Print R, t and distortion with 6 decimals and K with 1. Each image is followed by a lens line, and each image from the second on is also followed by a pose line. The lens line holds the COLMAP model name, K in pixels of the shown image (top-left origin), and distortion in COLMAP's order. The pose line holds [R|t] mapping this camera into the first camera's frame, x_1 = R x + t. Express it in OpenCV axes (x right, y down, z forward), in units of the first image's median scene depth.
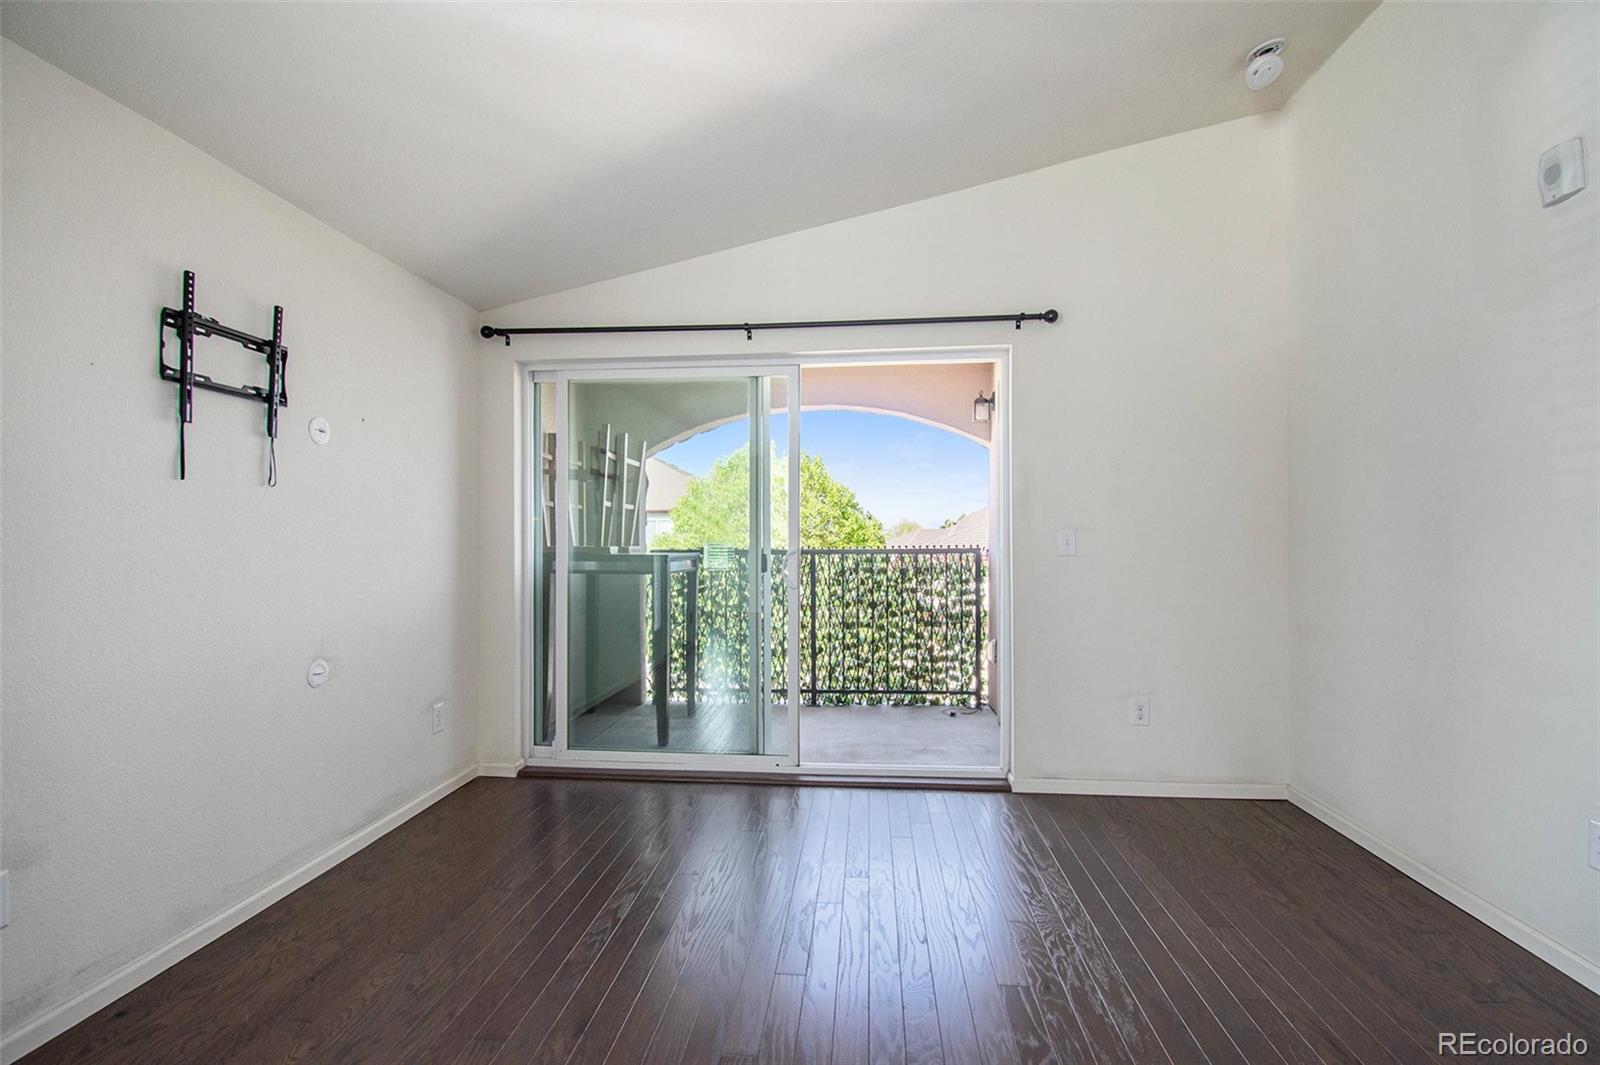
lens RADIAL K [[727.3, 0, 832.9], [0, 727.3, 525.6], [0, 0, 1]] dist [0.001008, -0.005759]
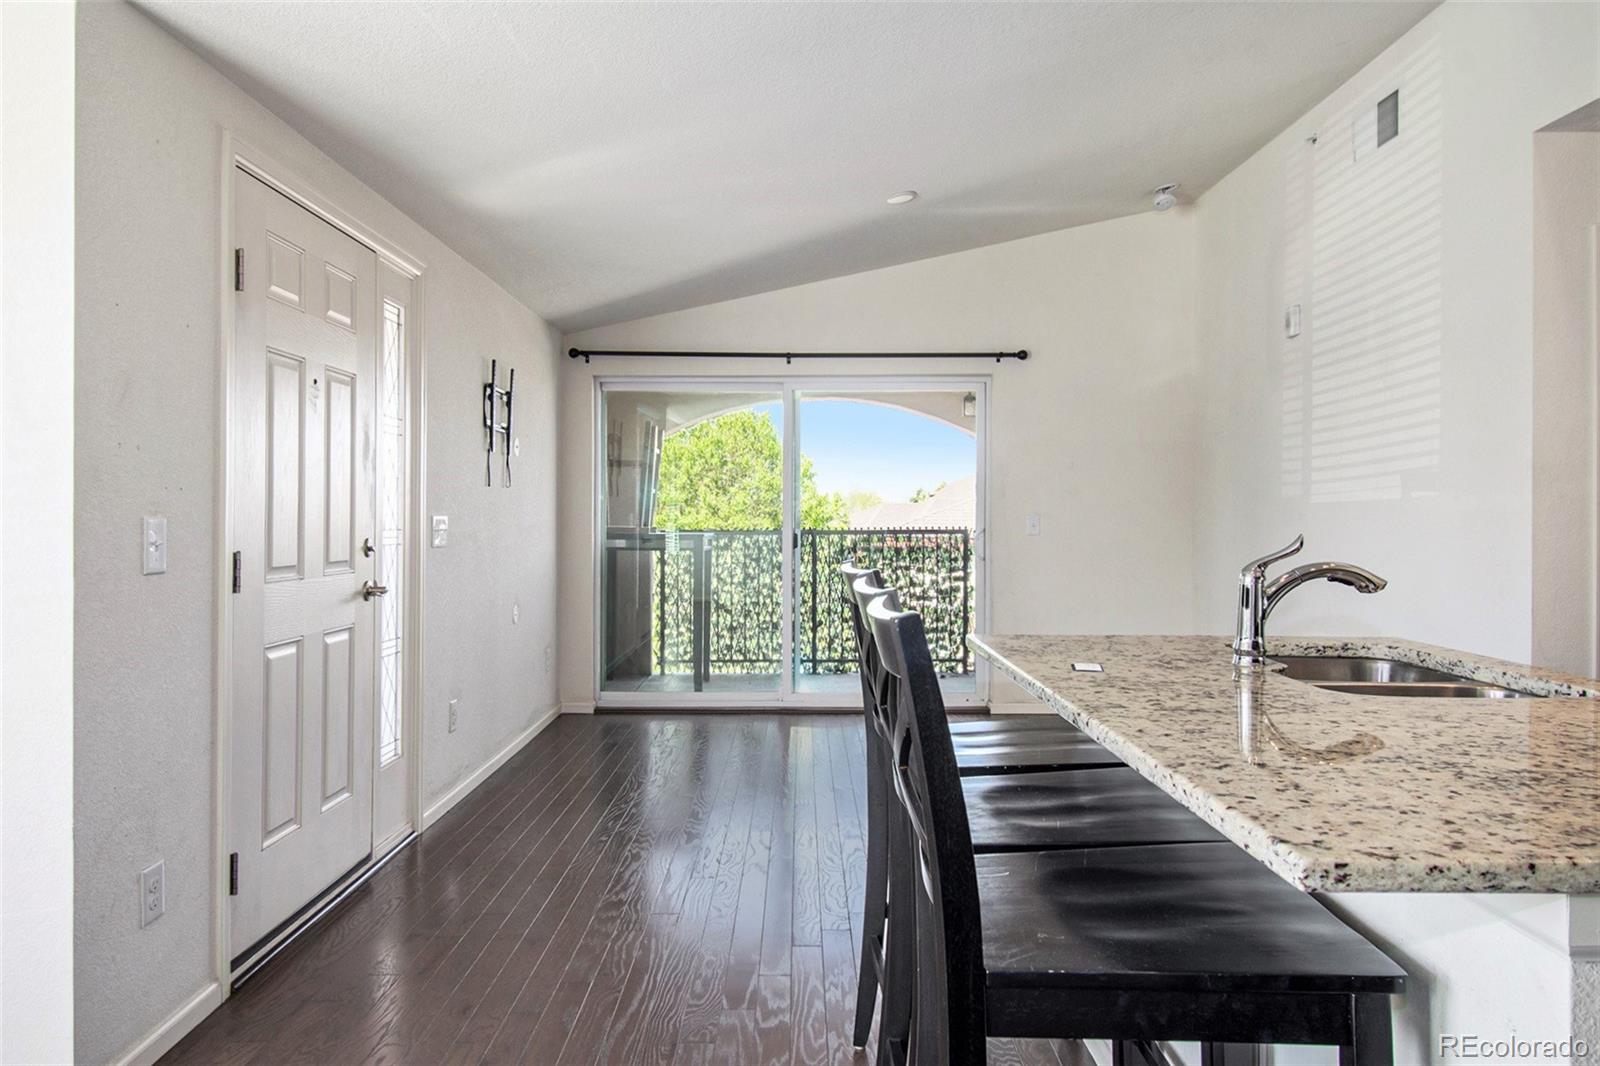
lens RADIAL K [[1089.4, 0, 791.0], [0, 1089.4, 519.7], [0, 0, 1]] dist [0.003289, 0.000210]
pose [[0.999185, 0.002827, 0.040278, -0.129336], [-0.003752, 0.999730, 0.022928, -0.019945], [-0.040202, -0.023061, 0.998925, -0.625935]]
